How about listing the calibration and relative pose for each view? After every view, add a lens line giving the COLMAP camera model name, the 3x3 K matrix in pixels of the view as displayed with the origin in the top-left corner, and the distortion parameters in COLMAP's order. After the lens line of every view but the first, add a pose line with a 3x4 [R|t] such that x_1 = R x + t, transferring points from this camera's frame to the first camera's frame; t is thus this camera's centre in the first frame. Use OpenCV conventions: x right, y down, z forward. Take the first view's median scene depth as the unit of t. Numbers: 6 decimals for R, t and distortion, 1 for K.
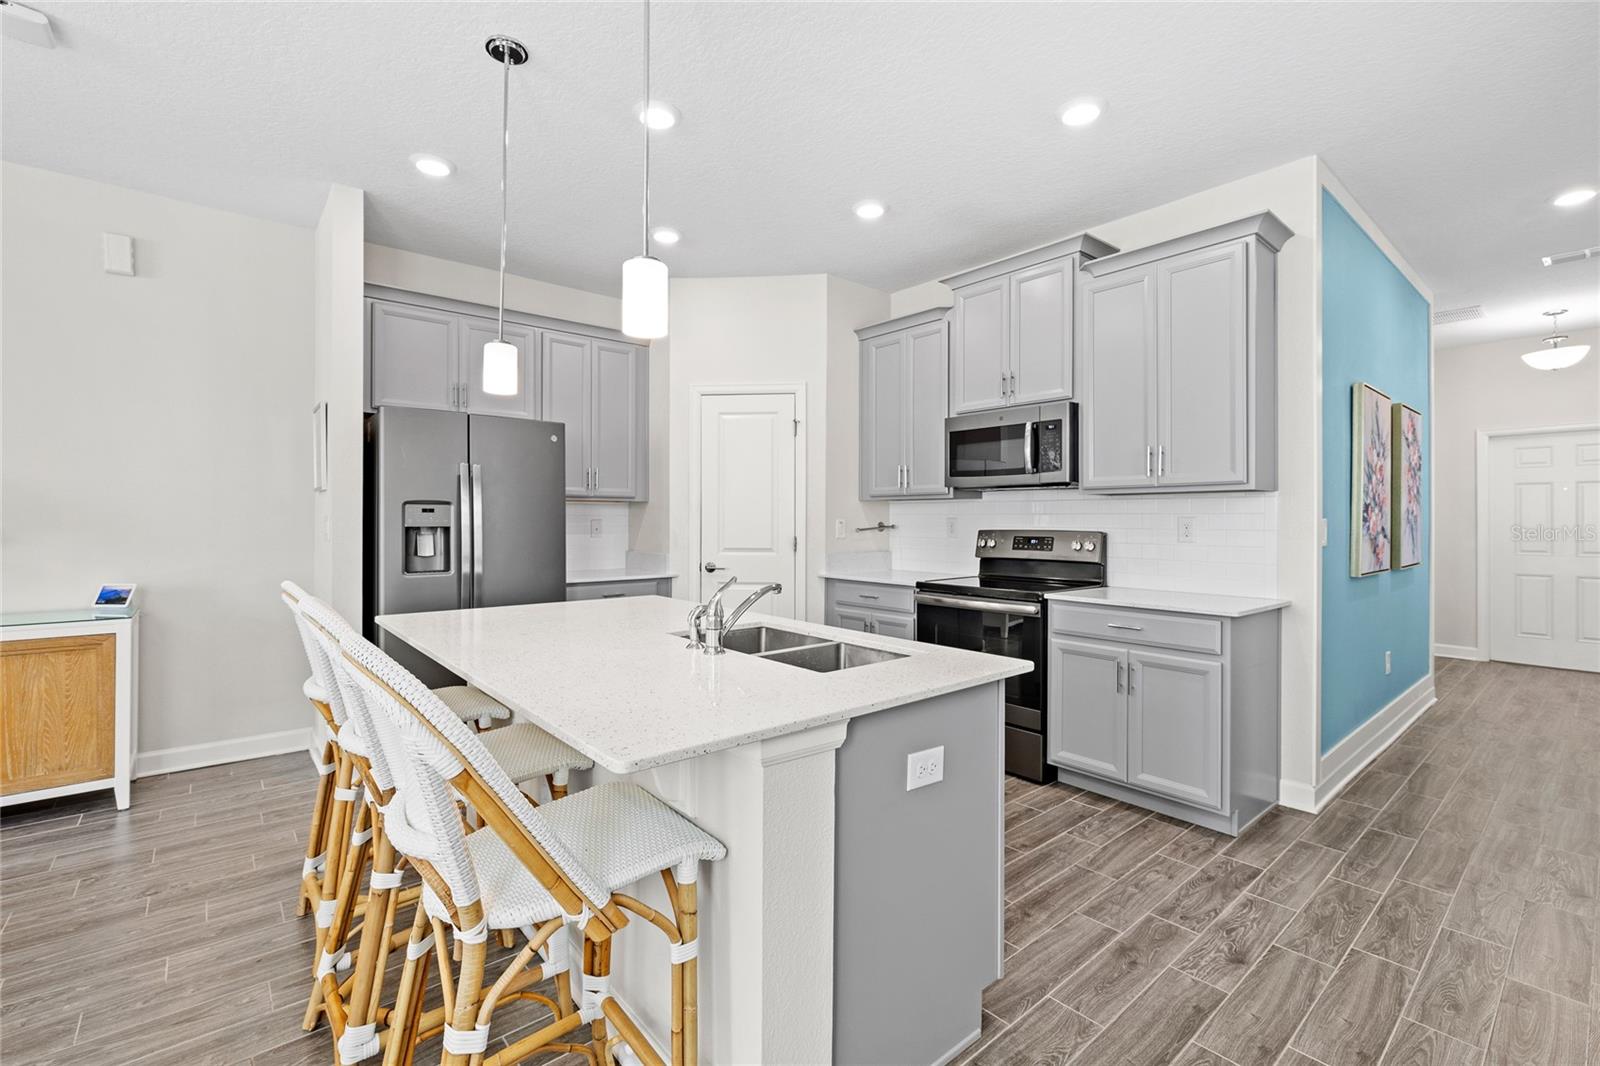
lens RADIAL K [[694.5, 0, 798.4], [0, 694.5, 517.8], [0, 0, 1]] dist [-0.003037, 0.000619]
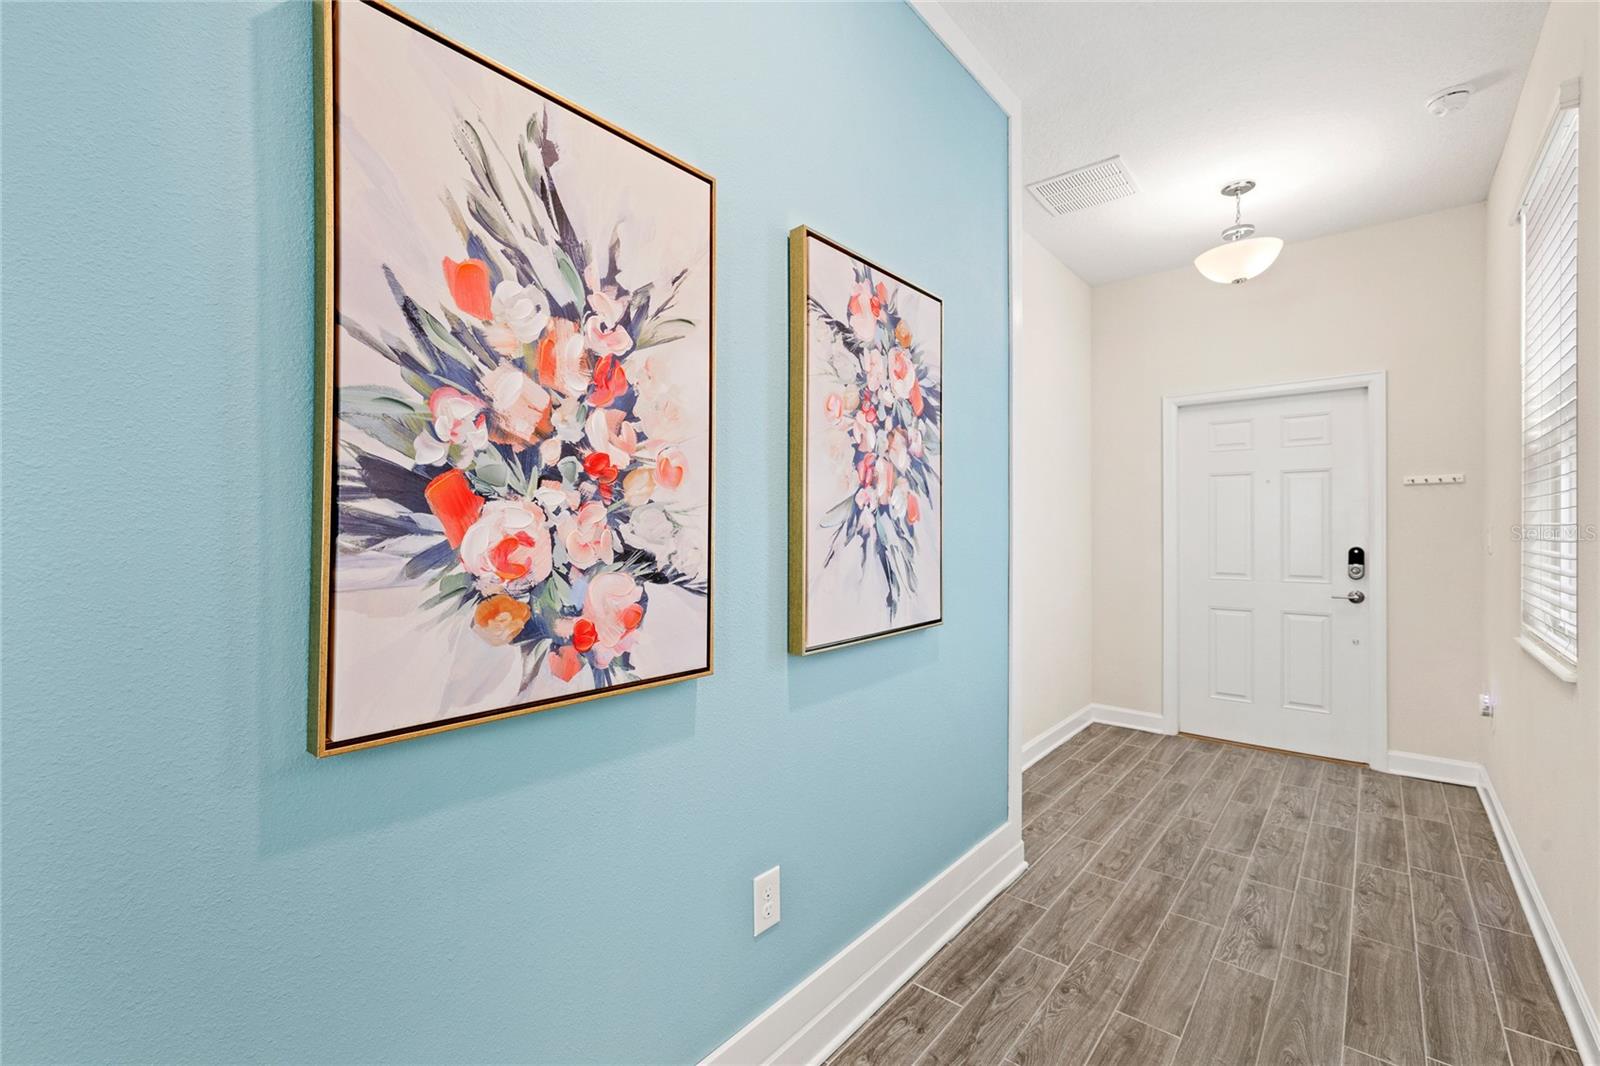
lens RADIAL K [[694.5, 0, 805.0], [0, 694.5, 534.9], [0, 0, 1]] dist [-0.003037, 0.000619]
pose [[0.980818, 0.002211, 0.194911, 0.709778], [-0.003964, 0.999955, 0.008604, 0.005484], [-0.194884, -0.009211, 0.980783, 0.559558]]
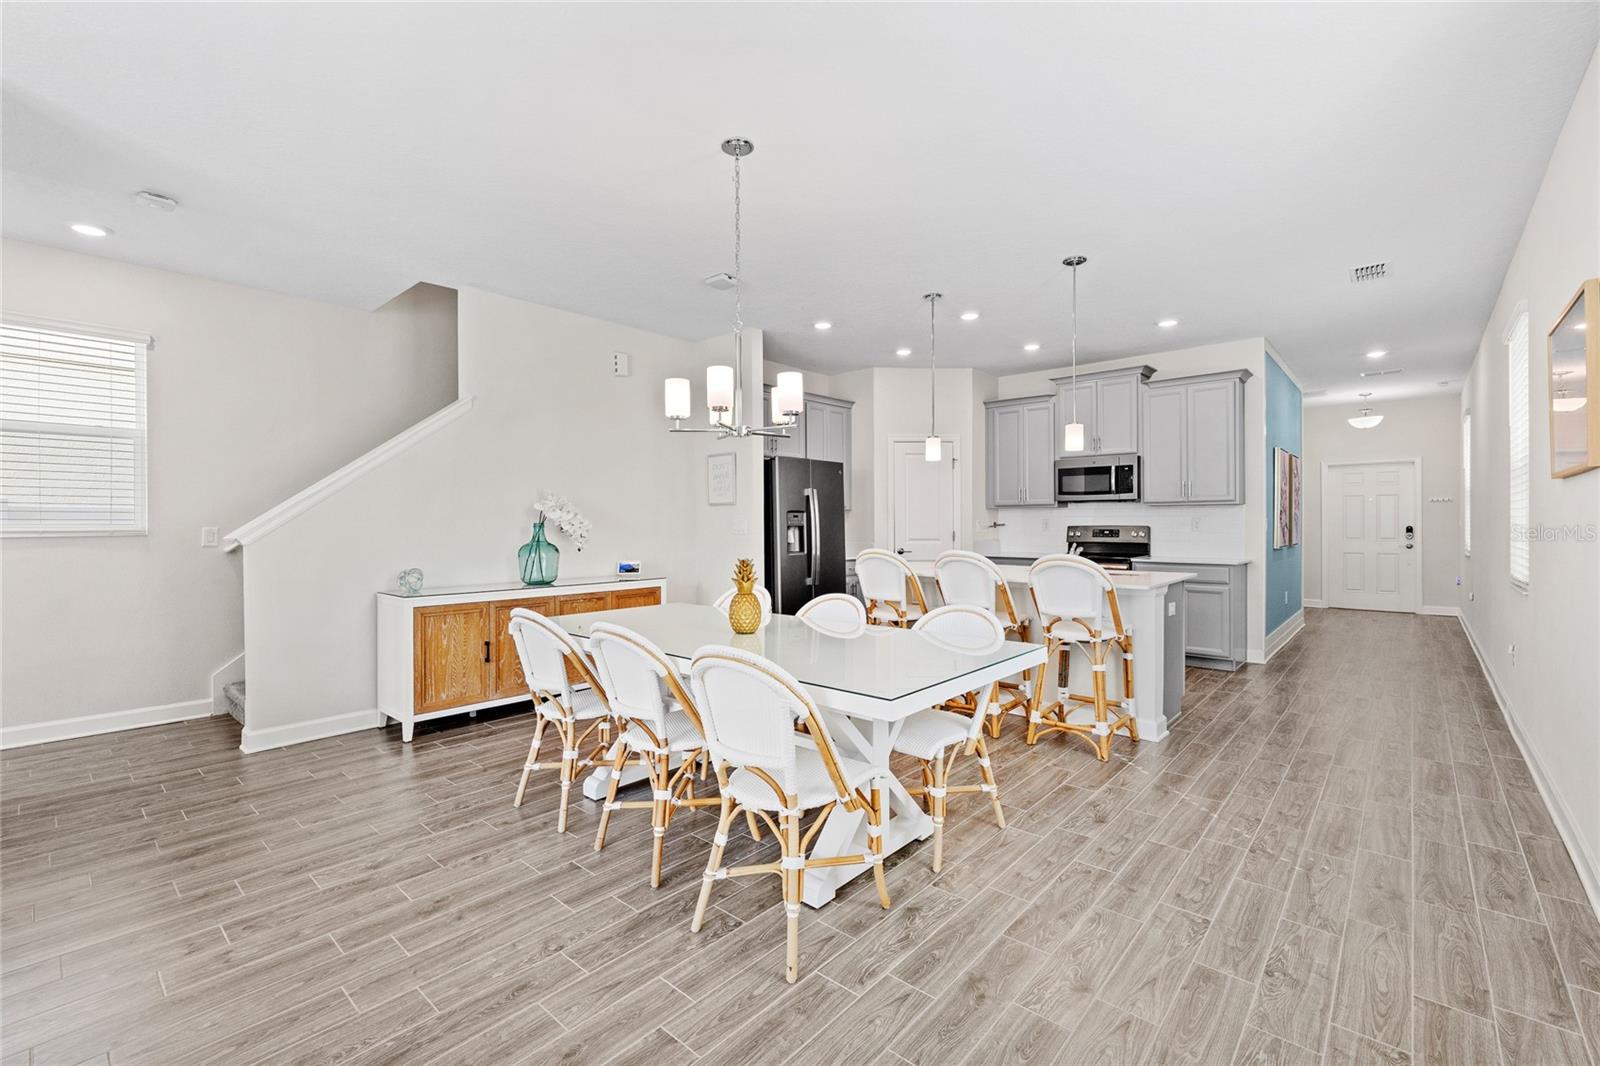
lens RADIAL K [[694.5, 0, 793.2], [0, 694.5, 524.1], [0, 0, 1]] dist [-0.003037, 0.000619]
pose [[0.989781, -0.006091, 0.142467, -0.707204], [0.005128, 0.999961, 0.007125, -0.002864], [-0.142505, -0.006321, 0.989774, -0.632675]]
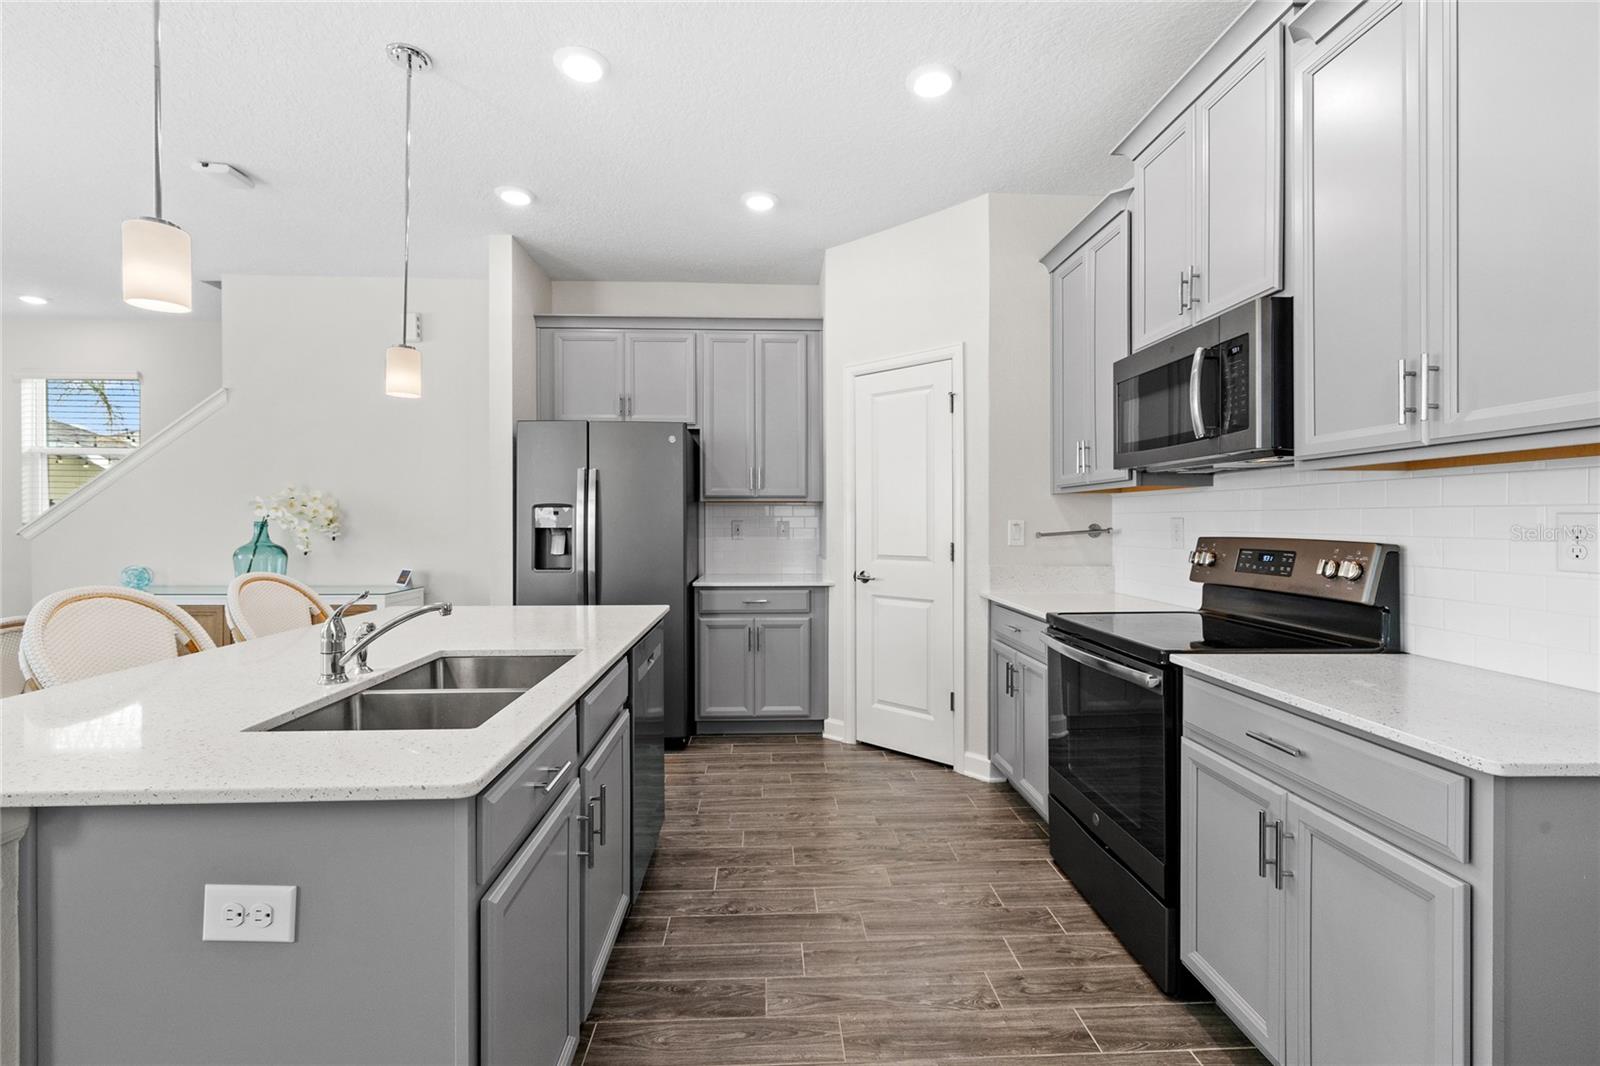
lens RADIAL K [[694.5, 0, 795.6], [0, 694.5, 519.1], [0, 0, 1]] dist [-0.003037, 0.000619]
pose [[0.791527, -0.003369, -0.611126, 0.389991], [0.002666, 0.999994, -0.002060, 0.002071], [0.611129, 0.000002, 0.791531, 0.326901]]
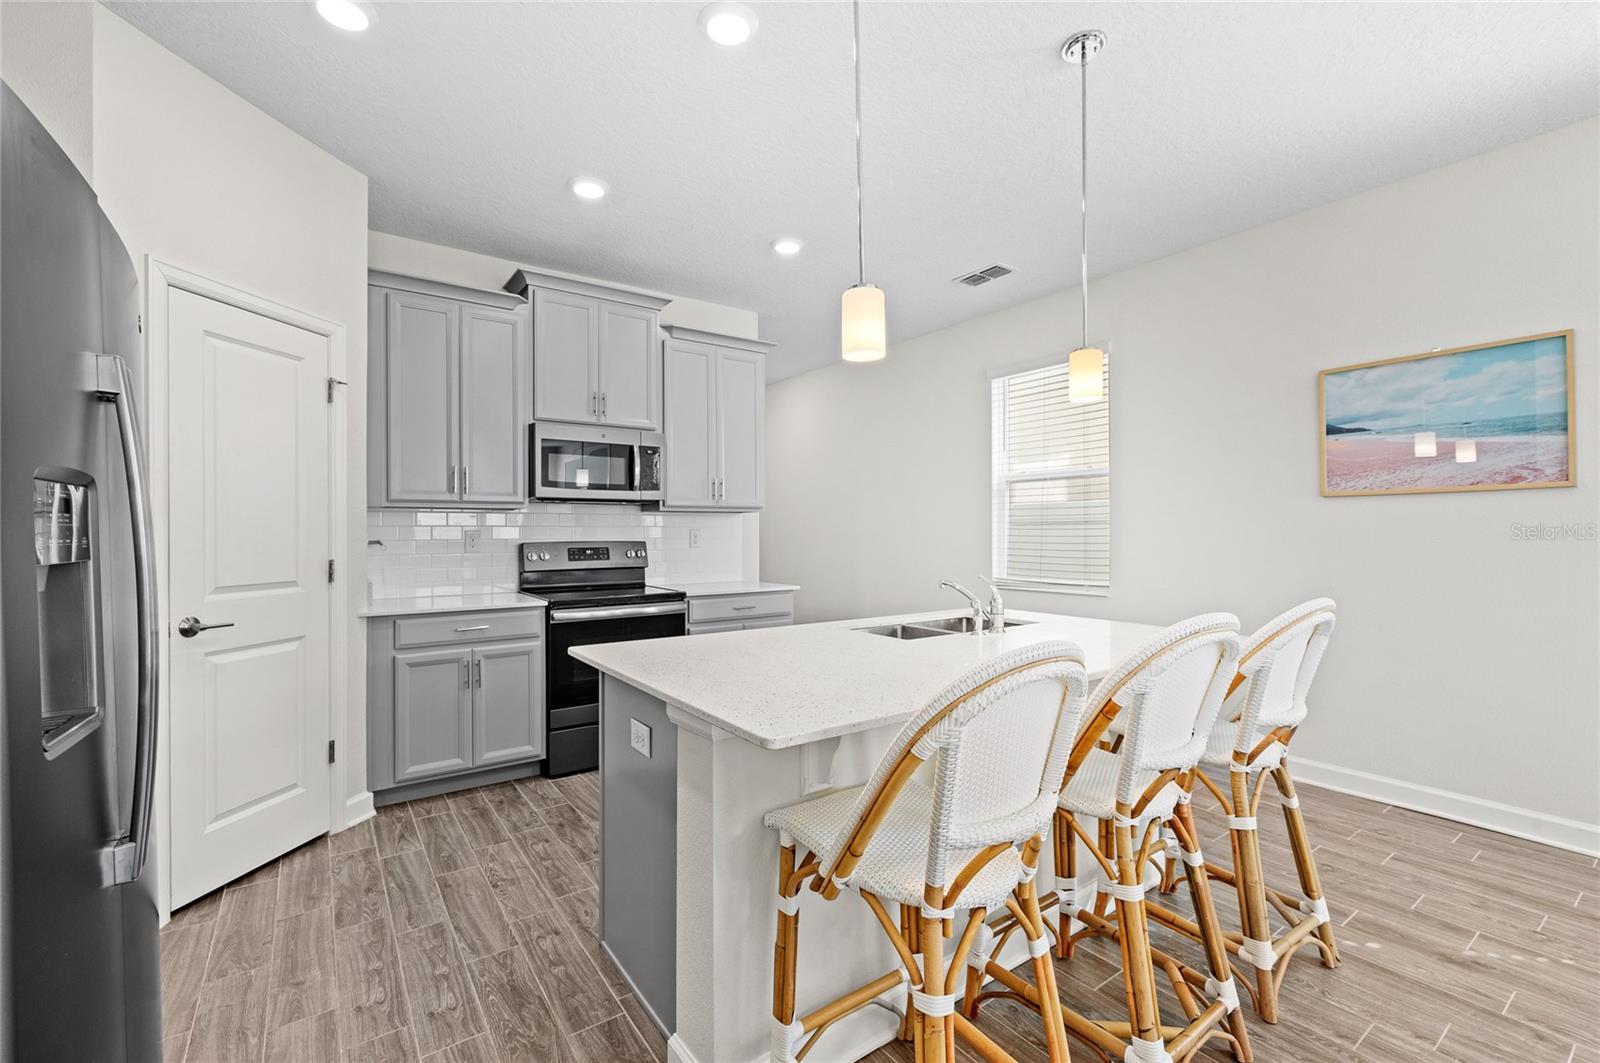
lens RADIAL K [[694.5, 0, 791.4], [0, 694.5, 523.7], [0, 0, 1]] dist [-0.003037, 0.000619]
pose [[0.083895, 0.008062, 0.996442, -0.716770], [-0.001026, 0.999967, -0.008004, -0.001469], [-0.996474, -0.000351, 0.083900, 0.614483]]
